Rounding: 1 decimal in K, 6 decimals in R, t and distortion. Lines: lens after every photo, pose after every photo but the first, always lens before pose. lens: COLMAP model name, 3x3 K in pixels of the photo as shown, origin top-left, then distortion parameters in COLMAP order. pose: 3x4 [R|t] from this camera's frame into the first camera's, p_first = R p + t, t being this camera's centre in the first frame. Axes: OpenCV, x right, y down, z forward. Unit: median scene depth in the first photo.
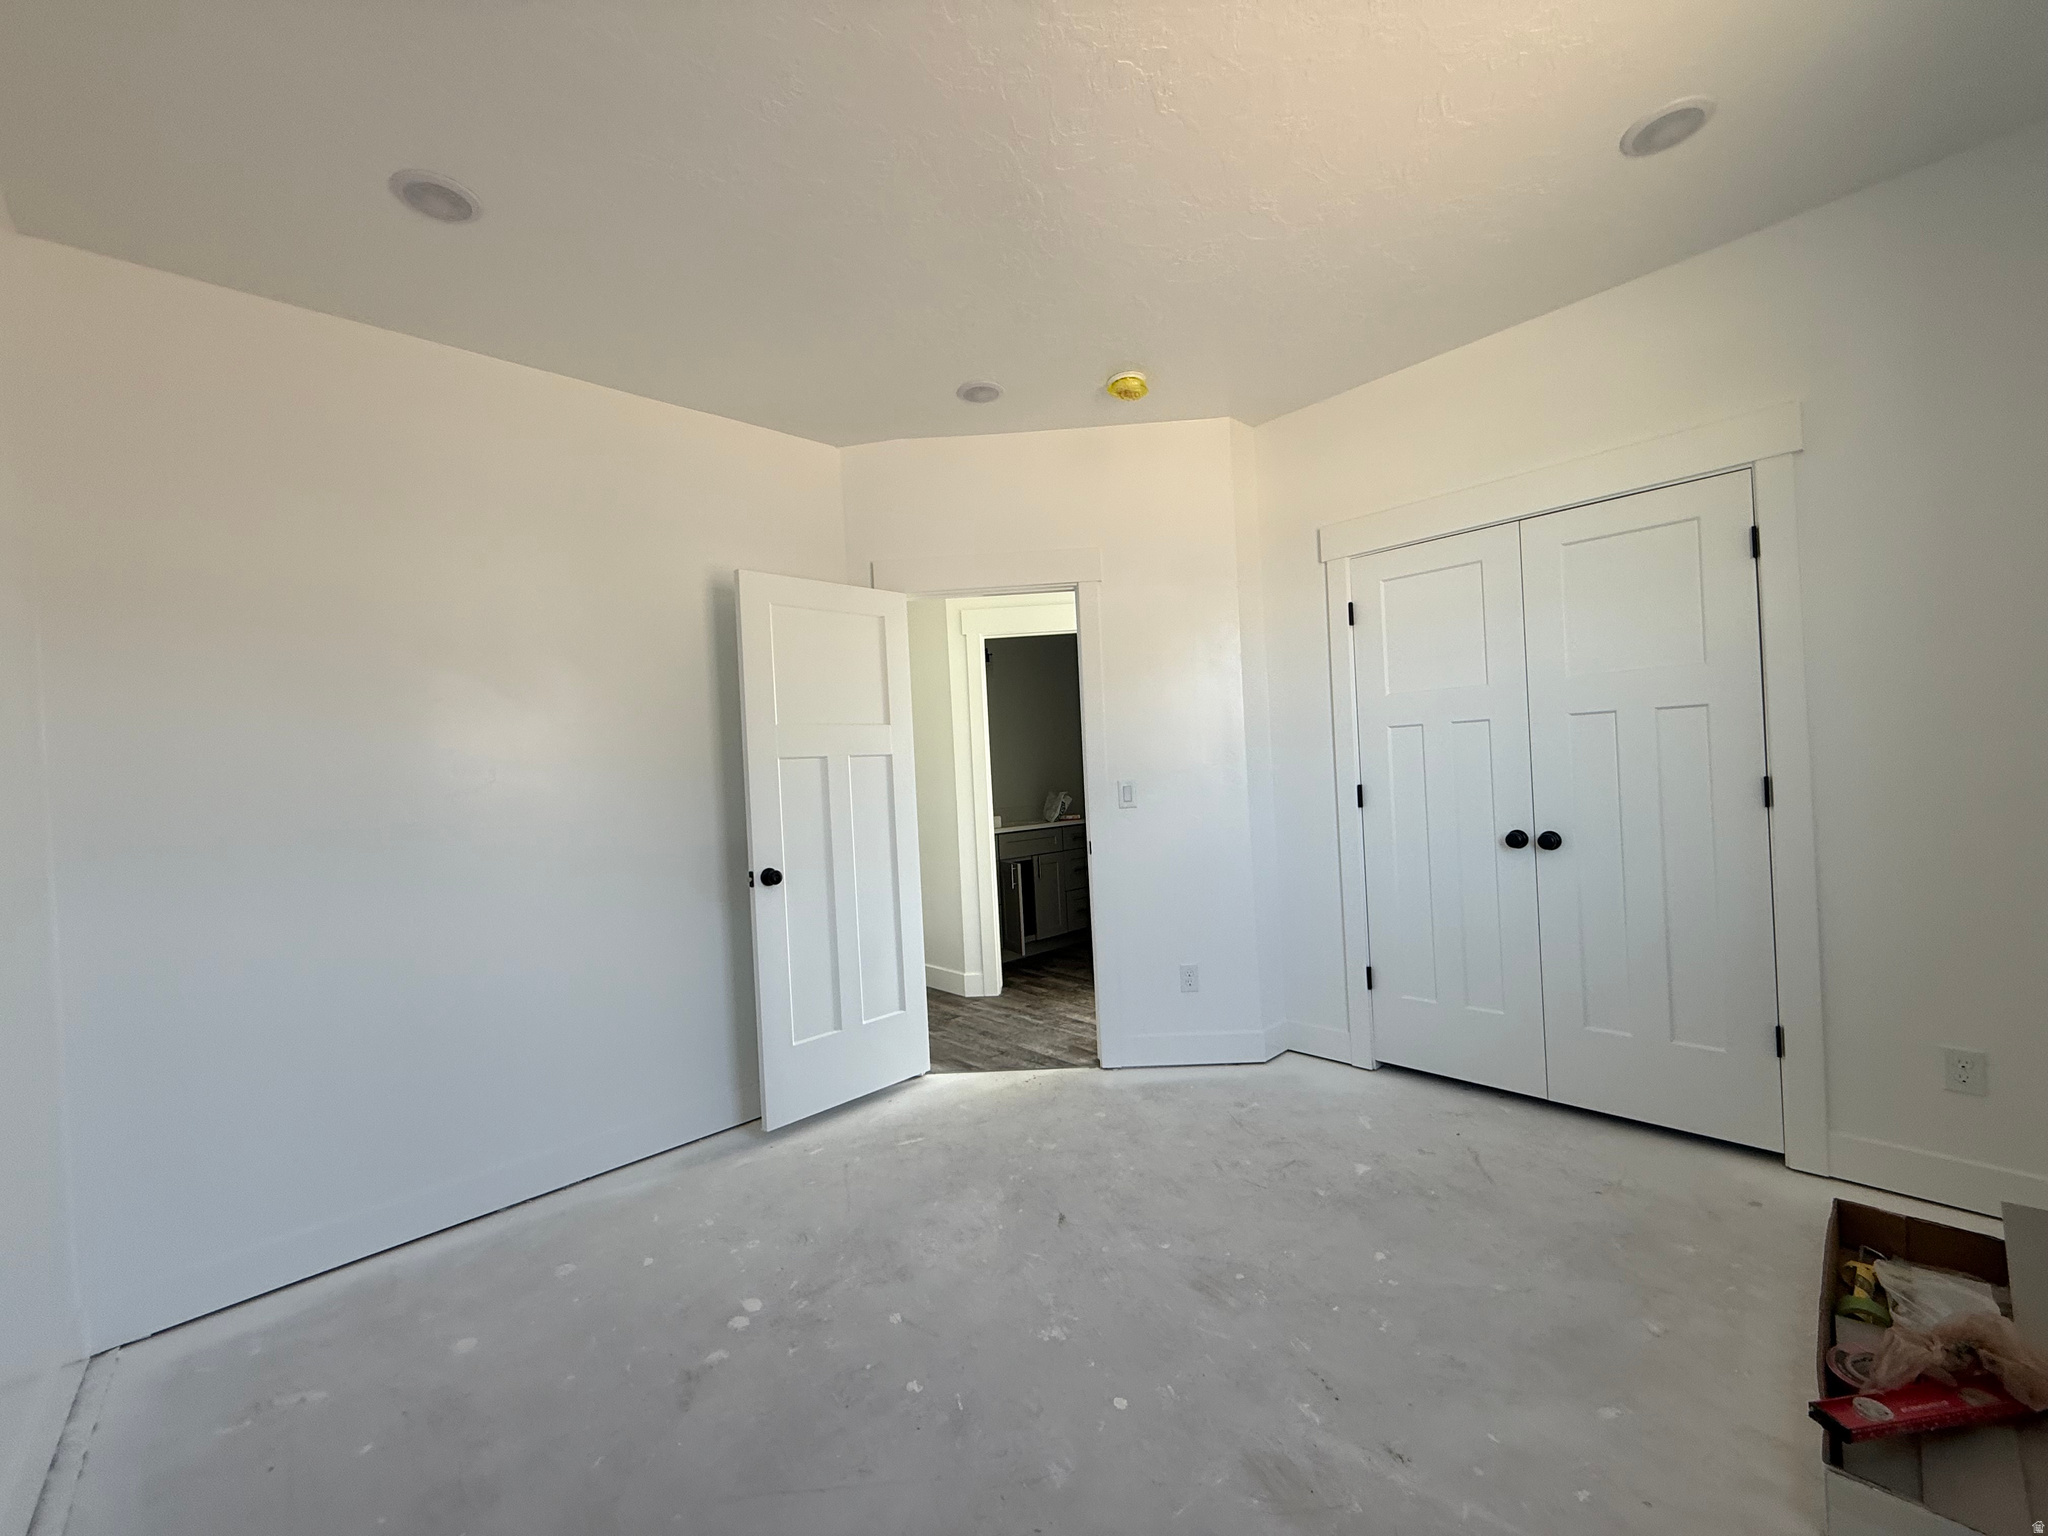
lens RADIAL K [[819.1, 0, 1025.0], [0, 819.1, 765.0], [0, 0, 1]] dist [-0.000750, 0.000888]
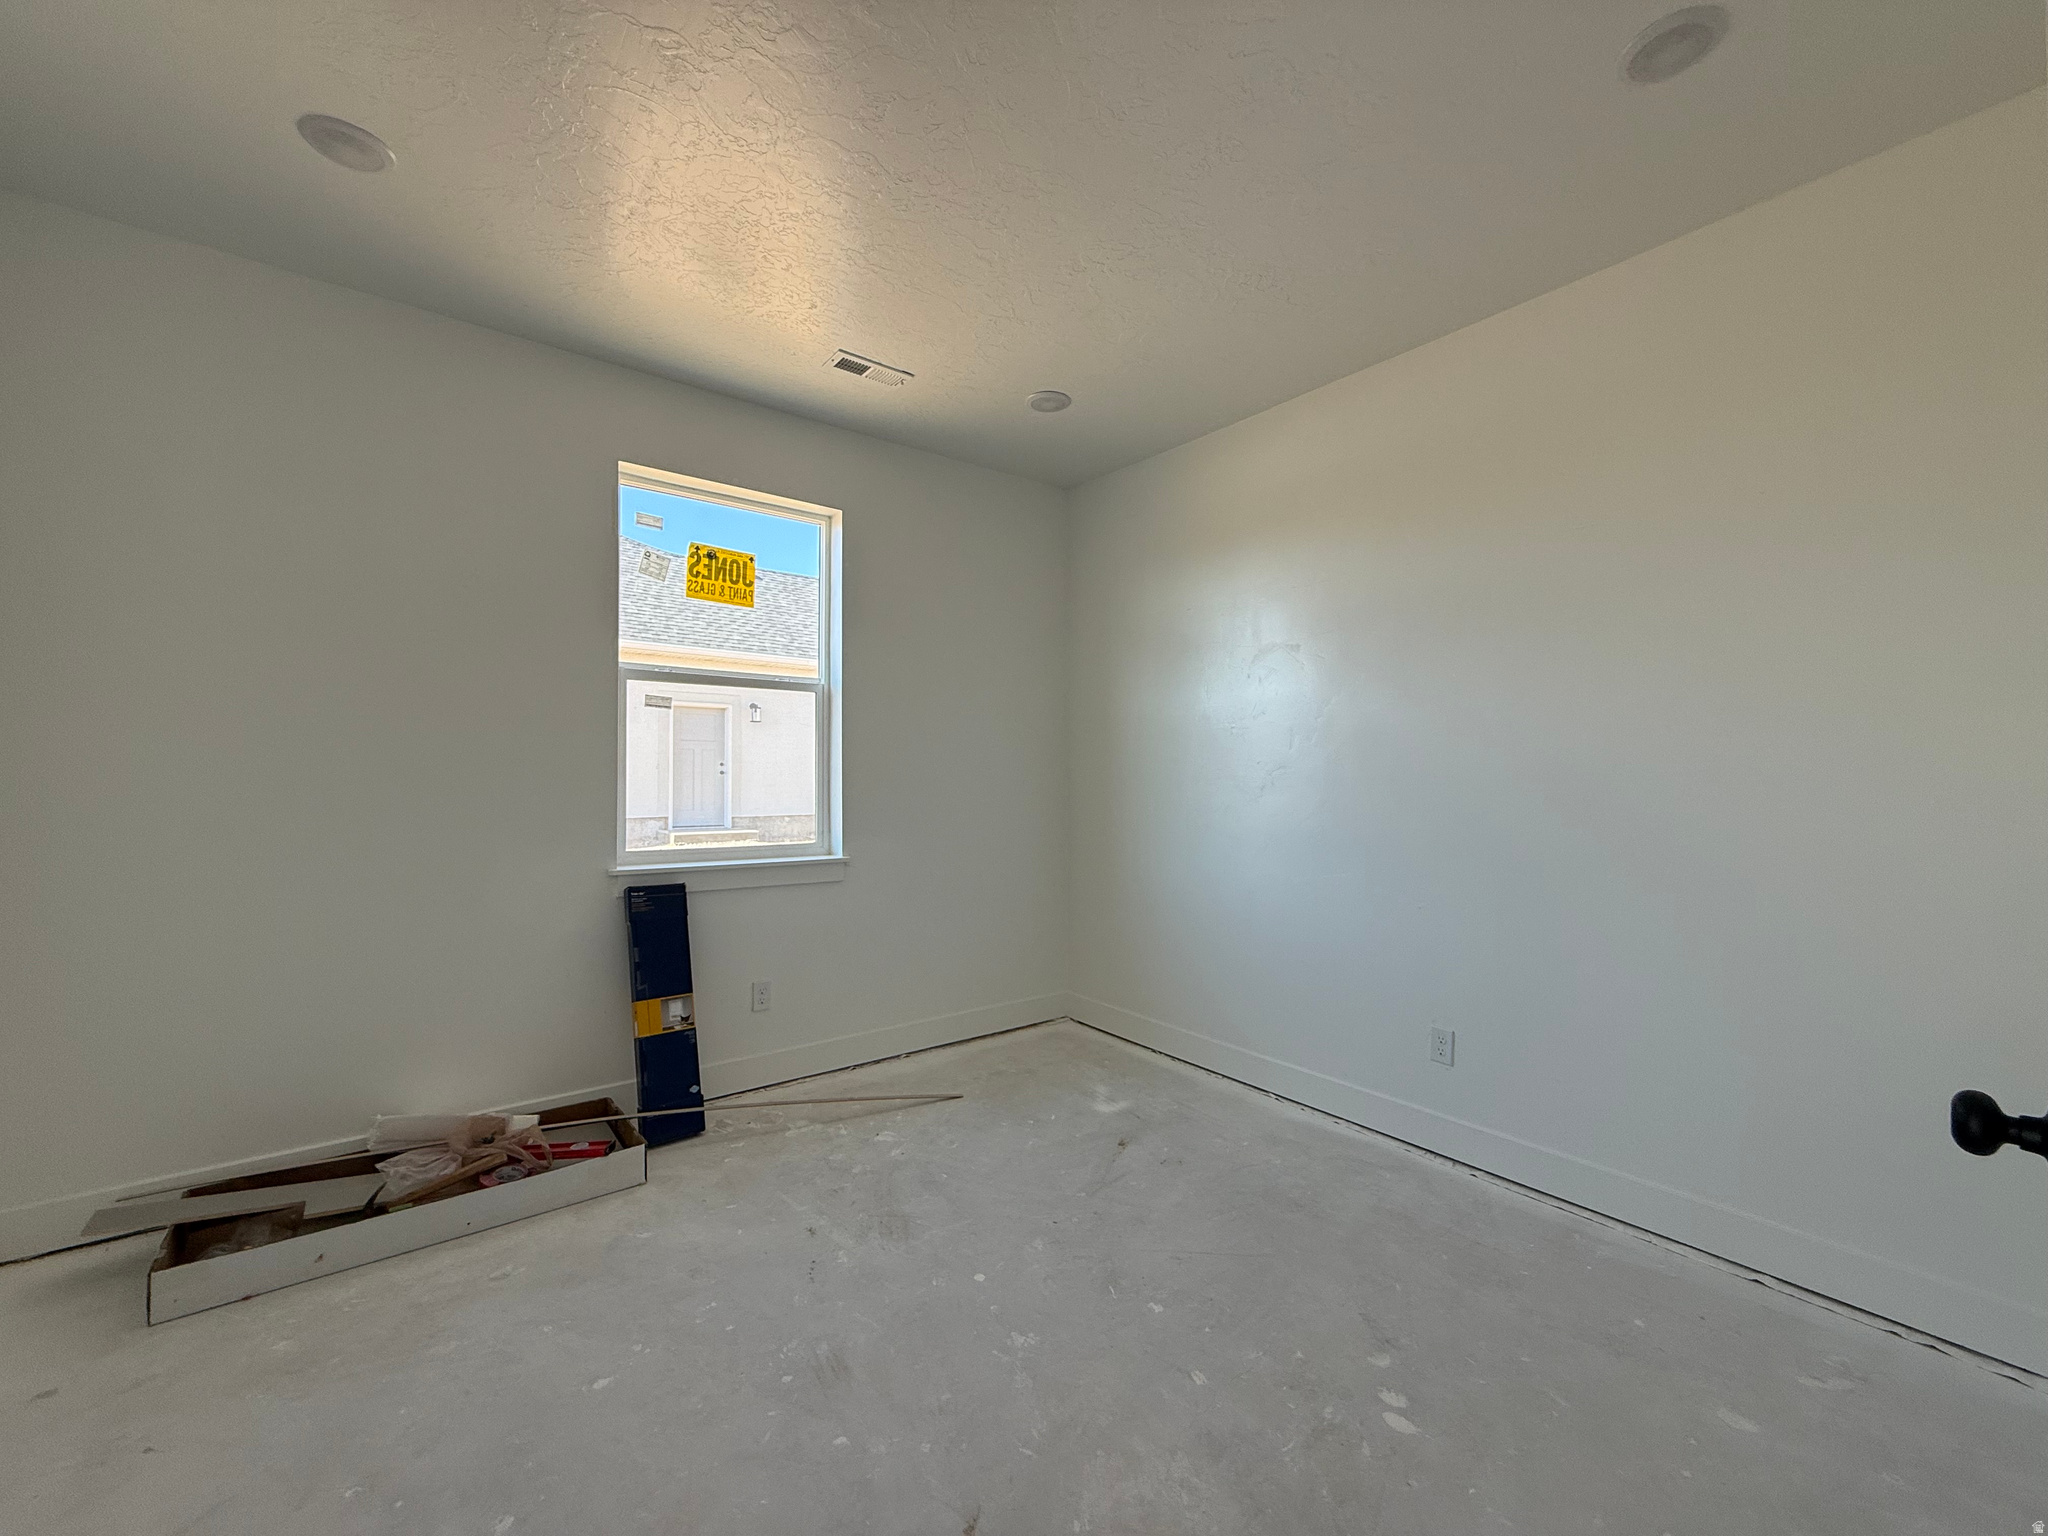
lens RADIAL K [[819.1, 0, 1028.5], [0, 819.1, 770.4], [0, 0, 1]] dist [-0.000750, 0.000888]
pose [[-0.994237, 0.053717, 0.092776, -0.097924], [0.052244, 0.998468, -0.018239, 0.043611], [-0.093614, -0.013287, -0.995520, 1.974838]]
